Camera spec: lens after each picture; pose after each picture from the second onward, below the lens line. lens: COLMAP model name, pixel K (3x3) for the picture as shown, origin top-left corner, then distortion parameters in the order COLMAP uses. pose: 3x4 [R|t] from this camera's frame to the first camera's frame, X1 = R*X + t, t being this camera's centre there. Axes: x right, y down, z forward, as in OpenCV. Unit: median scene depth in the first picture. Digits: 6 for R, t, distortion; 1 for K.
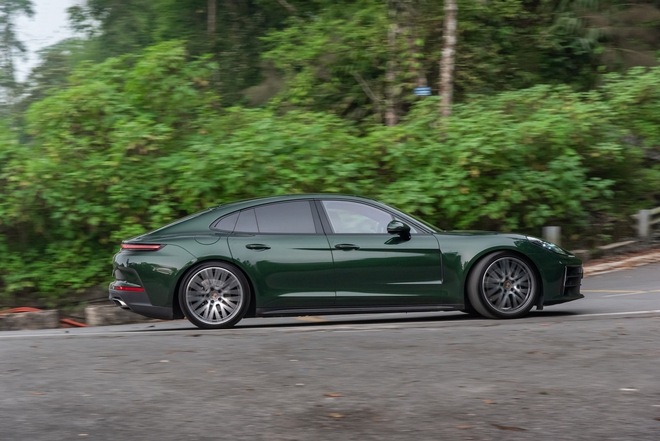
lens RADIAL K [[1572.4, 0, 356.8], [0, 1572.4, 232.5], [0, 0, 1]] dist [0.019684, 0.000000]
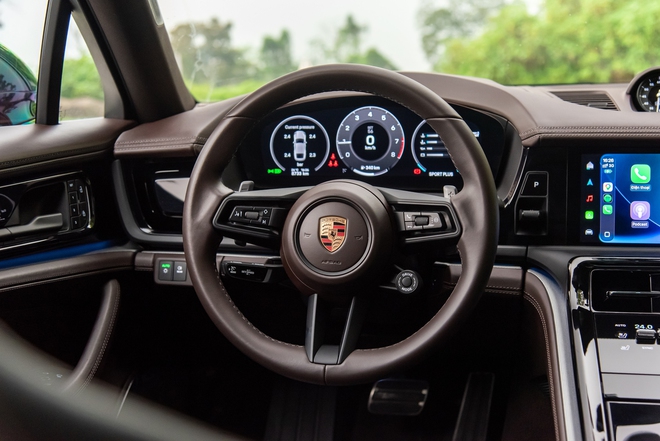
lens RADIAL K [[937.4, 0, 330.9], [0, 937.4, 222.0], [0, 0, 1]] dist [-0.010387, 0.000000]
pose [[0.887650, 0.022608, -0.459963, 0.077471], [0.052108, 0.987449, 0.149093, 0.007932], [0.457560, -0.156310, 0.875332, -0.071356]]
